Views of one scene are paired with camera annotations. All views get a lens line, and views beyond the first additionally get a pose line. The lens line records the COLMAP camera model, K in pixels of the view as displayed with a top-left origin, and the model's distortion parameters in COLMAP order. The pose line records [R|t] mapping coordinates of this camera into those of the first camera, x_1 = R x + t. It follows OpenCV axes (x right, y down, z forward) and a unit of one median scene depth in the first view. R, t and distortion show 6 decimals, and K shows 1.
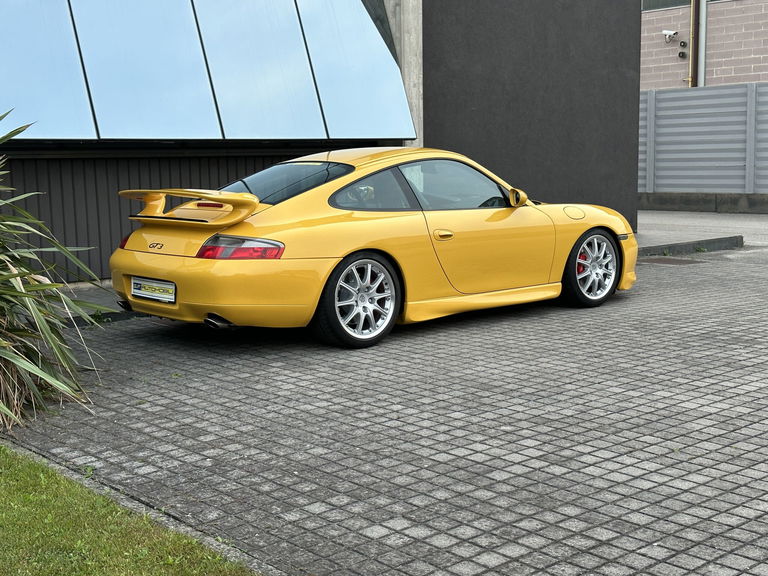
lens RADIAL K [[1096.0, 0, 382.0], [0, 1096.0, 284.5], [0, 0, 1]] dist [0.124401, 0.000000]
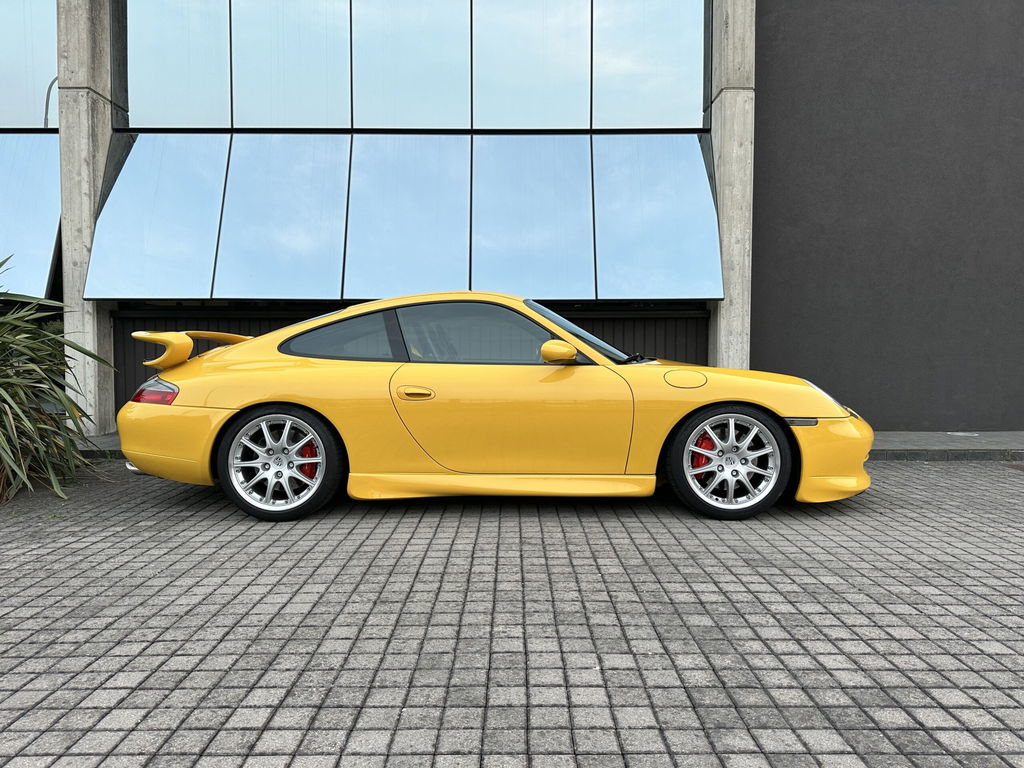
lens RADIAL K [[731.2, 0, 508.6], [0, 731.2, 383.0], [0, 0, 1]] dist [0.043472, -0.047974]
pose [[0.742193, 0.047105, -0.668528, 0.424263], [-0.092194, 0.995219, -0.032229, -0.039413], [0.663814, 0.085555, 0.742988, 0.611562]]
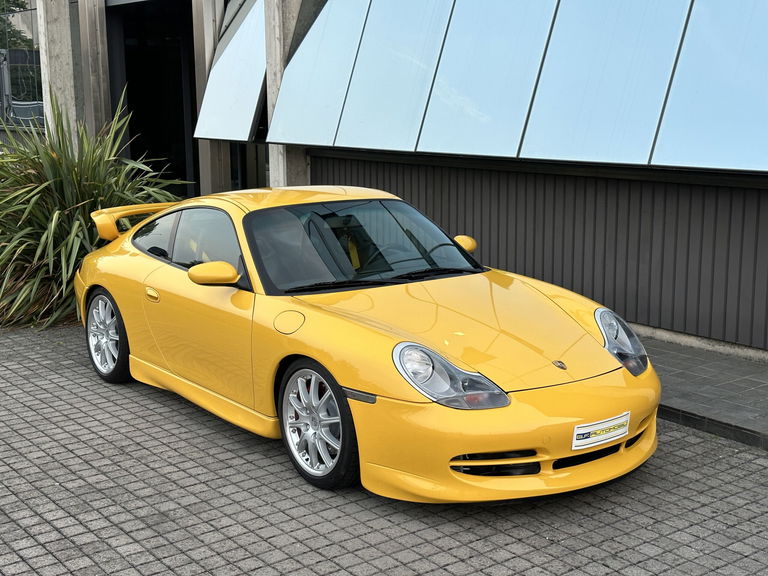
lens RADIAL K [[1096.0, 0, 381.2], [0, 1096.0, 291.6], [0, 0, 1]] dist [0.124401, 0.000000]
pose [[-0.100116, 0.198274, -0.975020, 0.821746], [-0.111397, 0.971549, 0.209006, -0.231533], [0.988720, 0.129539, -0.075180, 1.156431]]
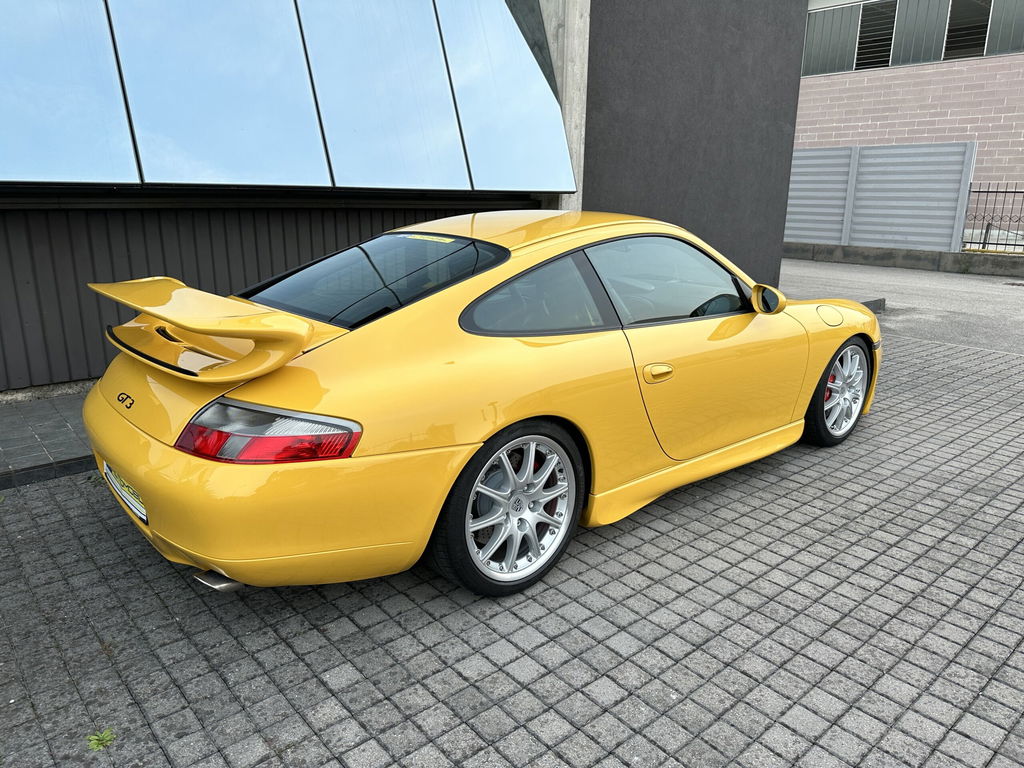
lens RADIAL K [[731.2, 0, 506.7], [0, 731.2, 385.8], [0, 0, 1]] dist [0.043472, -0.047974]
pose [[0.999454, 0.032411, -0.006410, -0.019967], [-0.031216, 0.989927, 0.138093, -0.083351], [0.010821, -0.137818, 0.990398, 0.572584]]
